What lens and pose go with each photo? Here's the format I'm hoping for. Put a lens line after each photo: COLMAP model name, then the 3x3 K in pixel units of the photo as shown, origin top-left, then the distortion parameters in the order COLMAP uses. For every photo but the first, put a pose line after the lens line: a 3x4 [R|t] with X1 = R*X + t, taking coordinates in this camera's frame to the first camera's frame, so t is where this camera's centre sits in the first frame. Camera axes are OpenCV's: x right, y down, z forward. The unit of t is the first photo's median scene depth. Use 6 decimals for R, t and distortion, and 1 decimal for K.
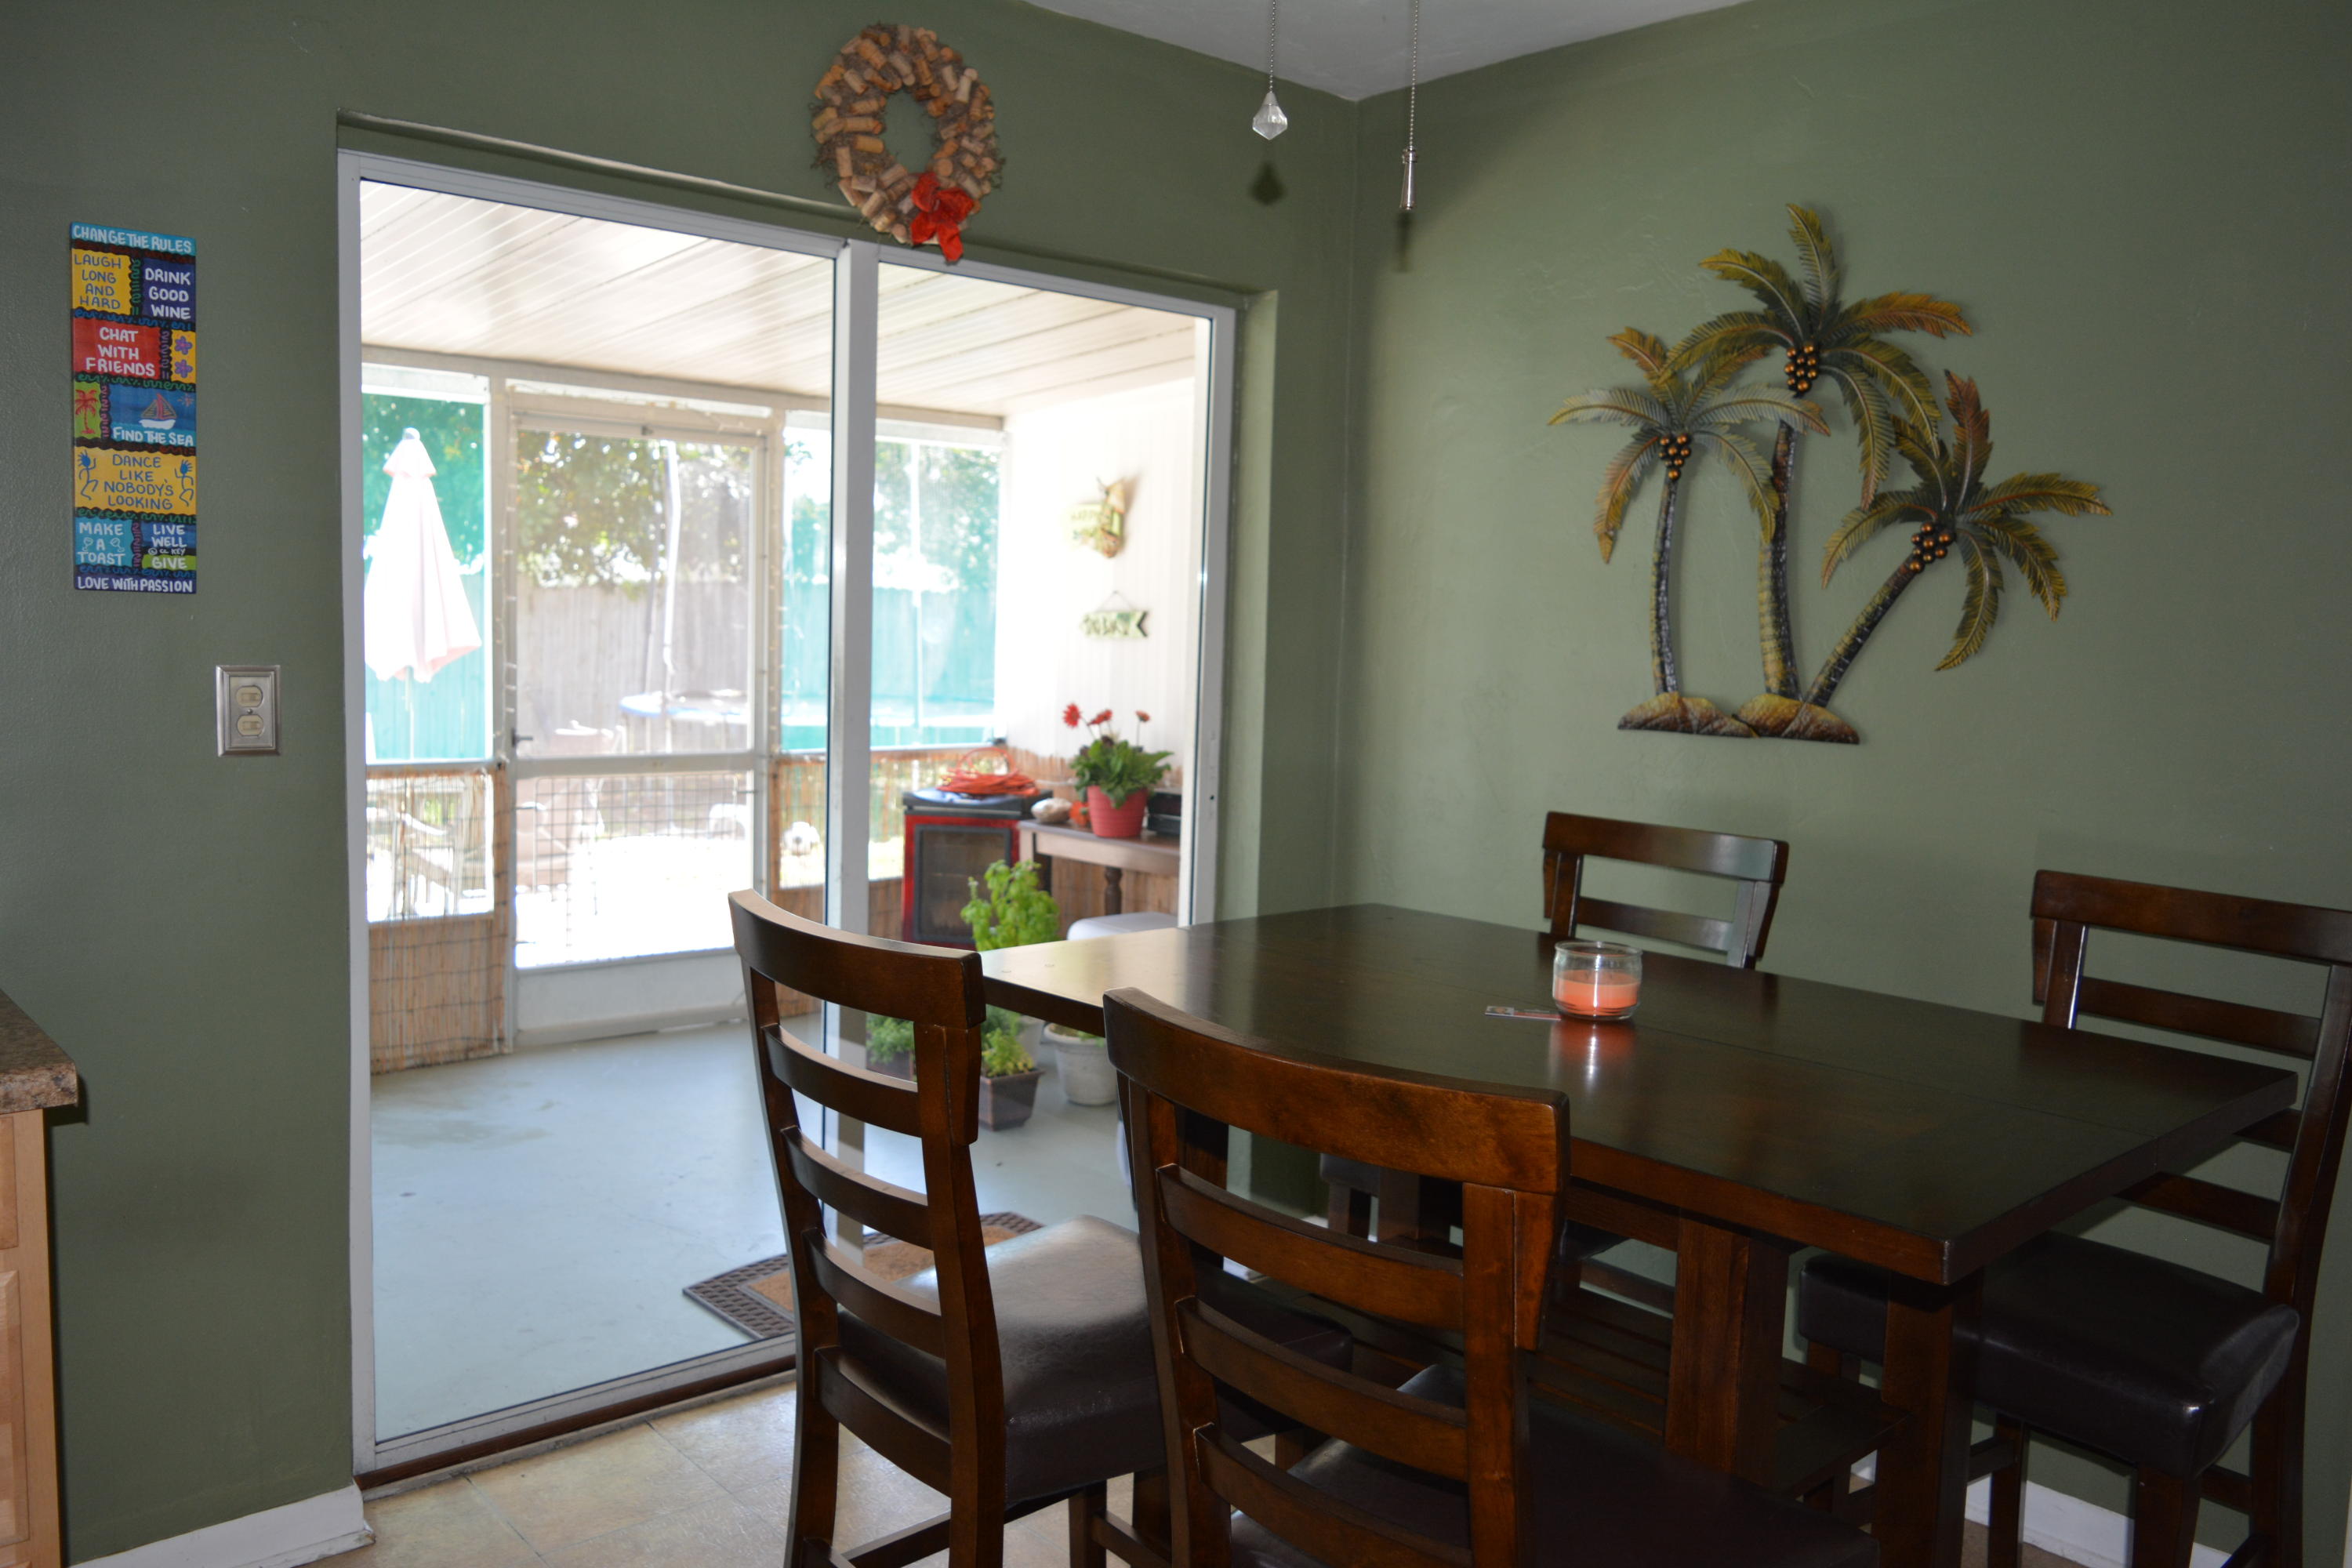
lens RADIAL K [[1824.4, 0, 1175.3], [0, 1824.4, 779.2], [0, 0, 1]] dist [-0.012878, 0.006922]
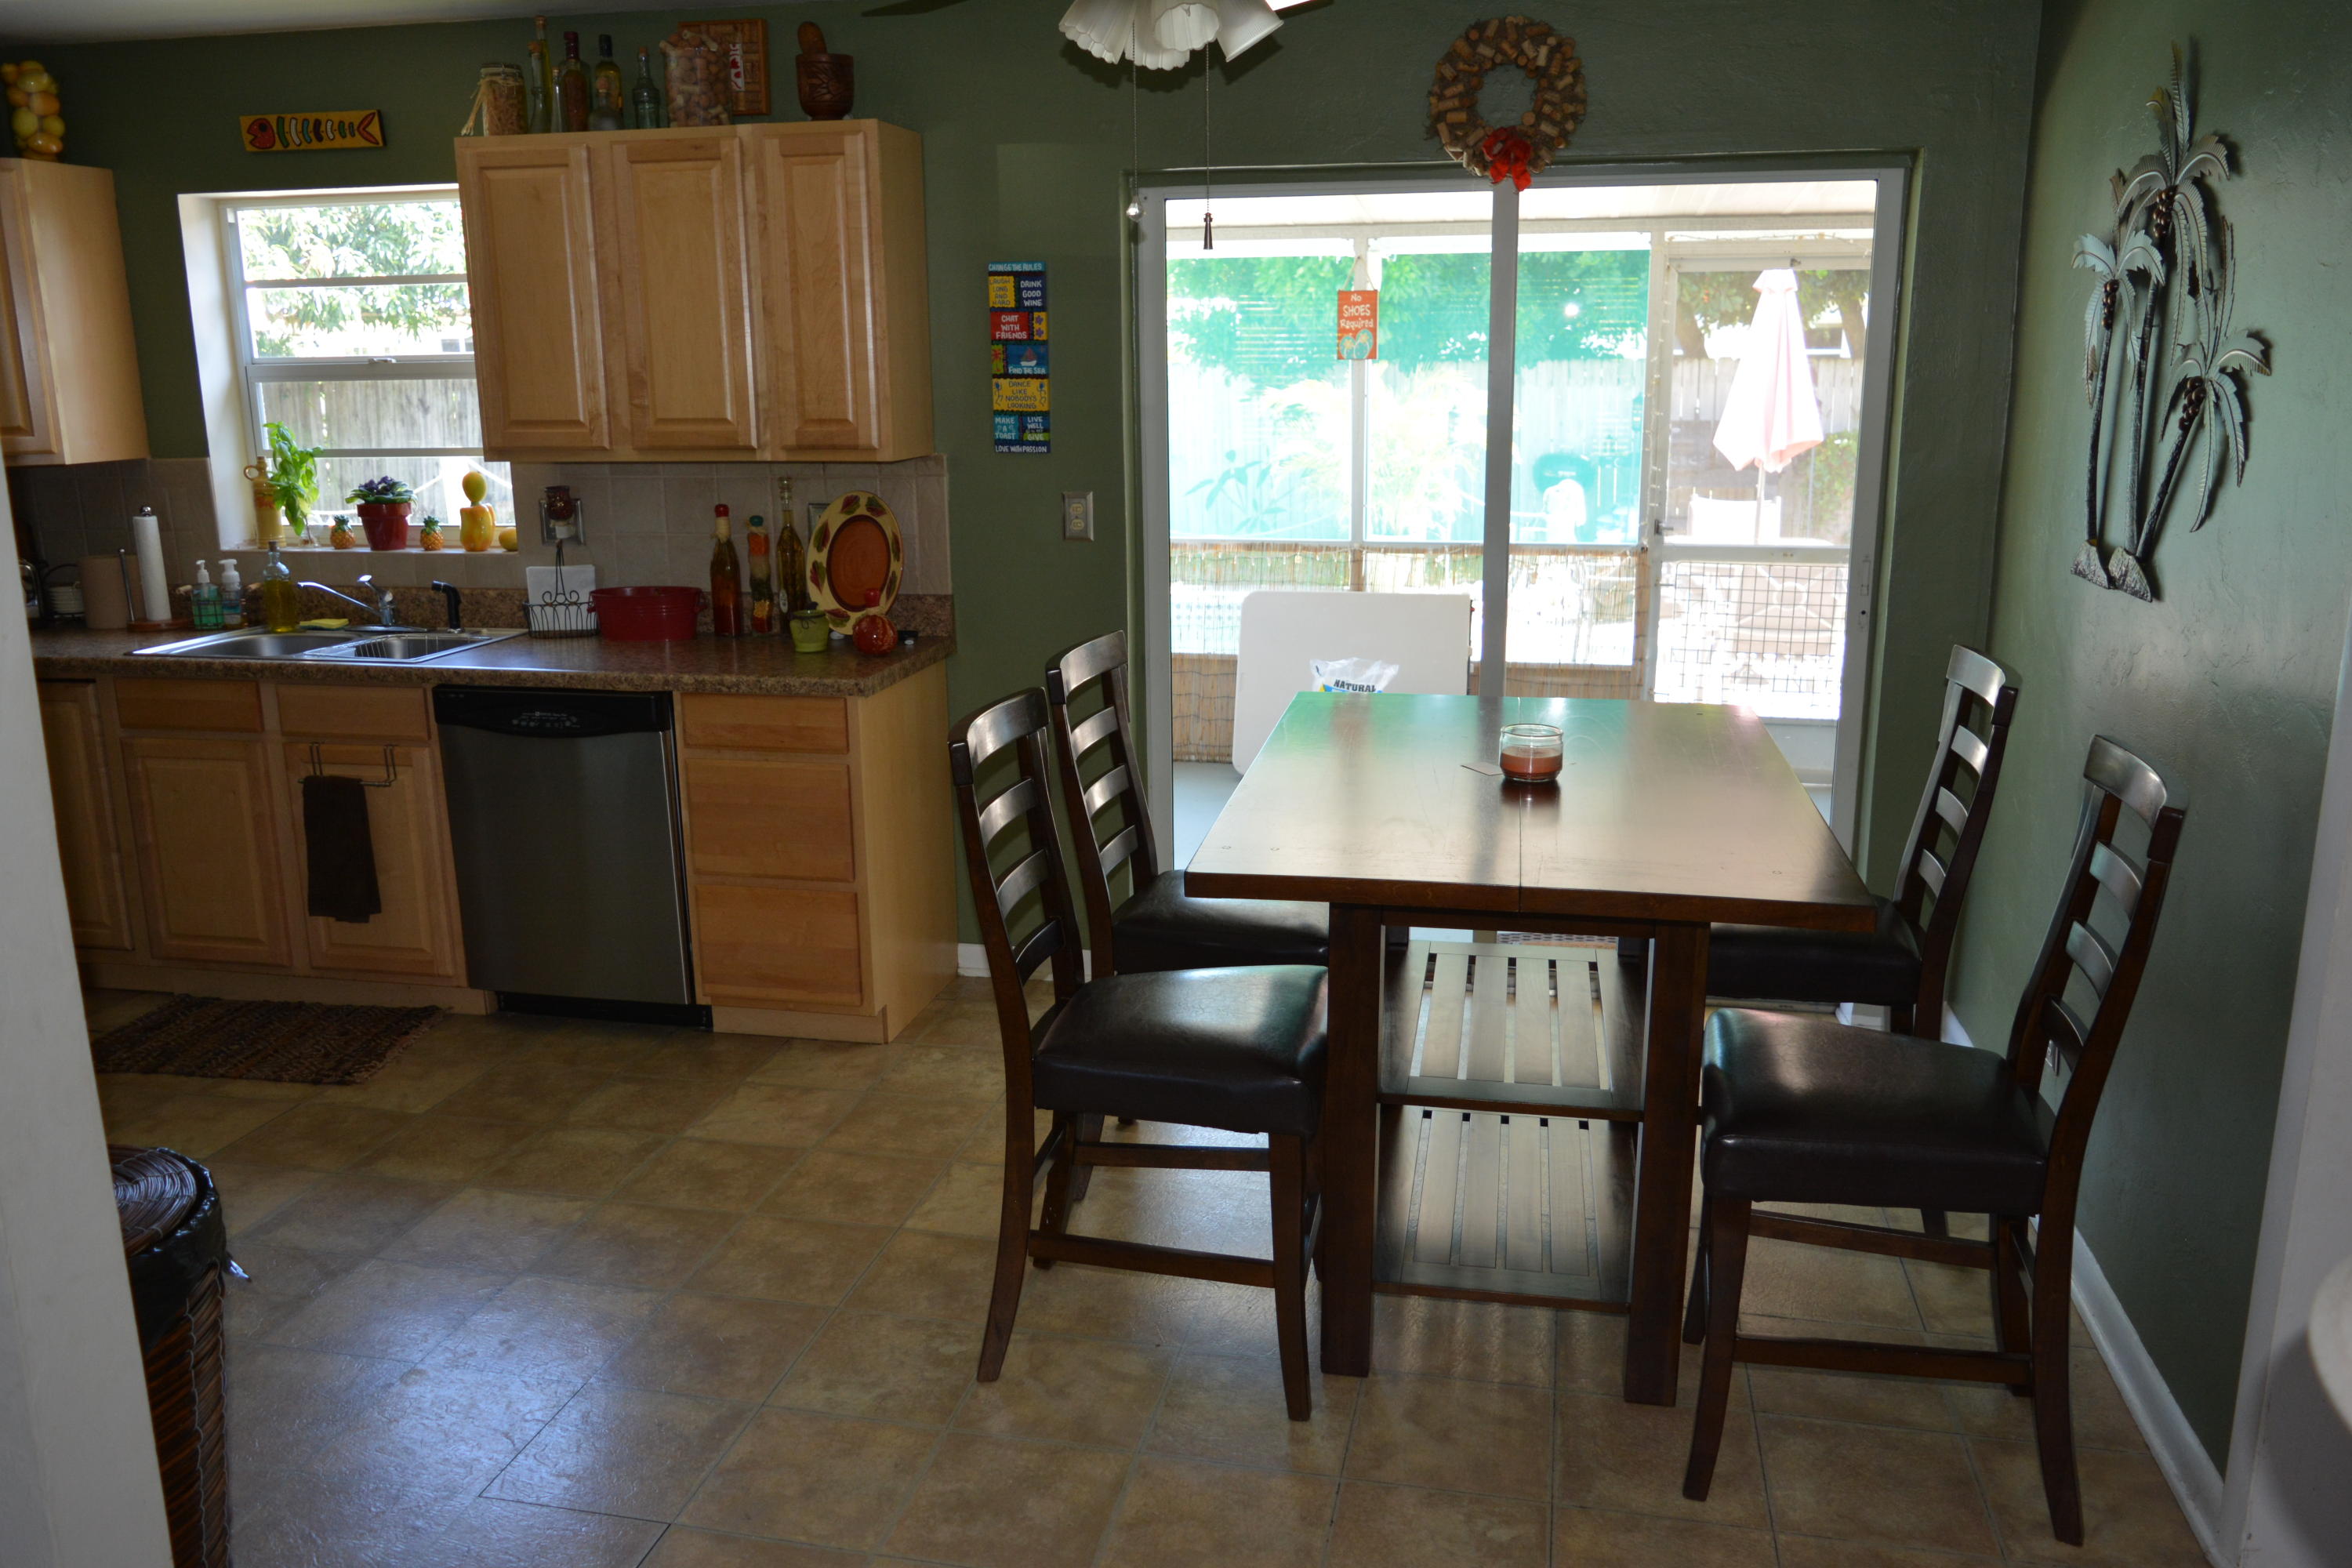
lens RADIAL K [[1824.4, 0, 1172.2], [0, 1824.4, 788.7], [0, 0, 1]] dist [-0.012878, 0.006922]
pose [[0.600924, 0.152325, -0.784657, 1.082317], [-0.047756, 0.986762, 0.154985, -0.058869], [0.797878, -0.055662, 0.600244, -0.047954]]
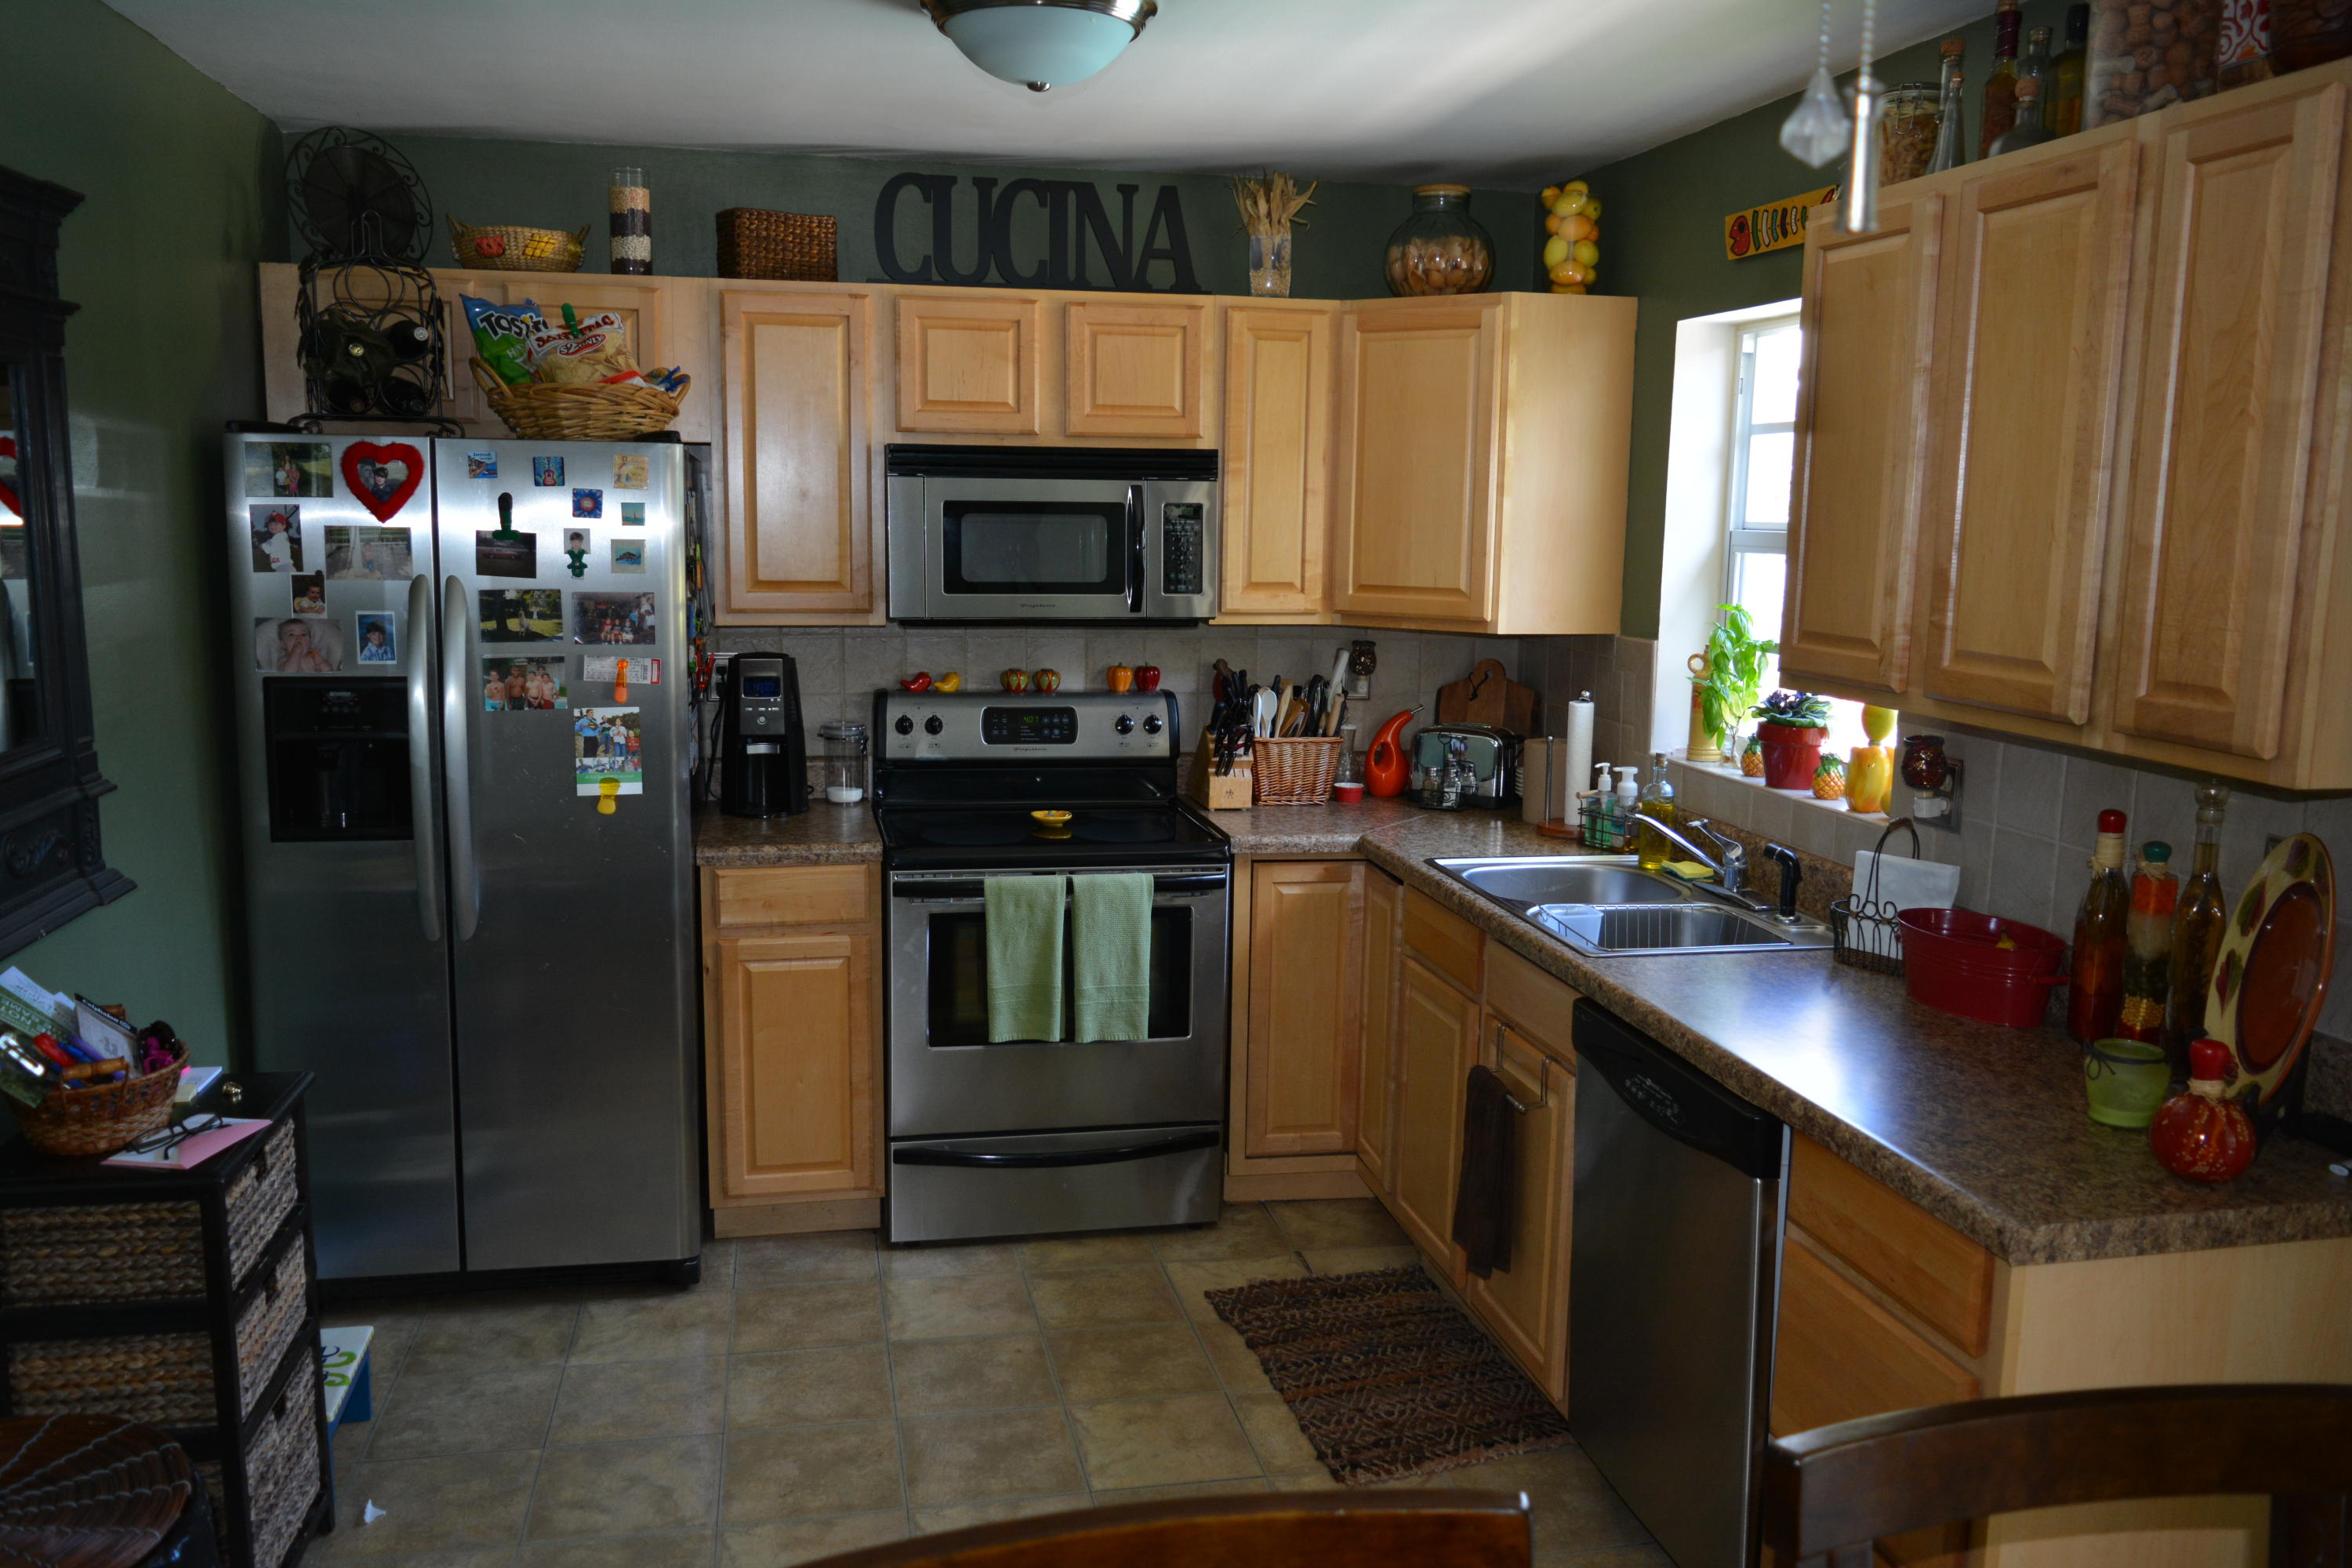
lens RADIAL K [[1824.4, 0, 1179.7], [0, 1824.4, 782.0], [0, 0, 1]] dist [-0.012878, 0.006922]
pose [[-0.489567, 0.101292, -0.866063, 0.379906], [-0.109536, 0.978218, 0.176328, -0.185677], [0.865059, 0.181190, -0.467808, 0.821224]]
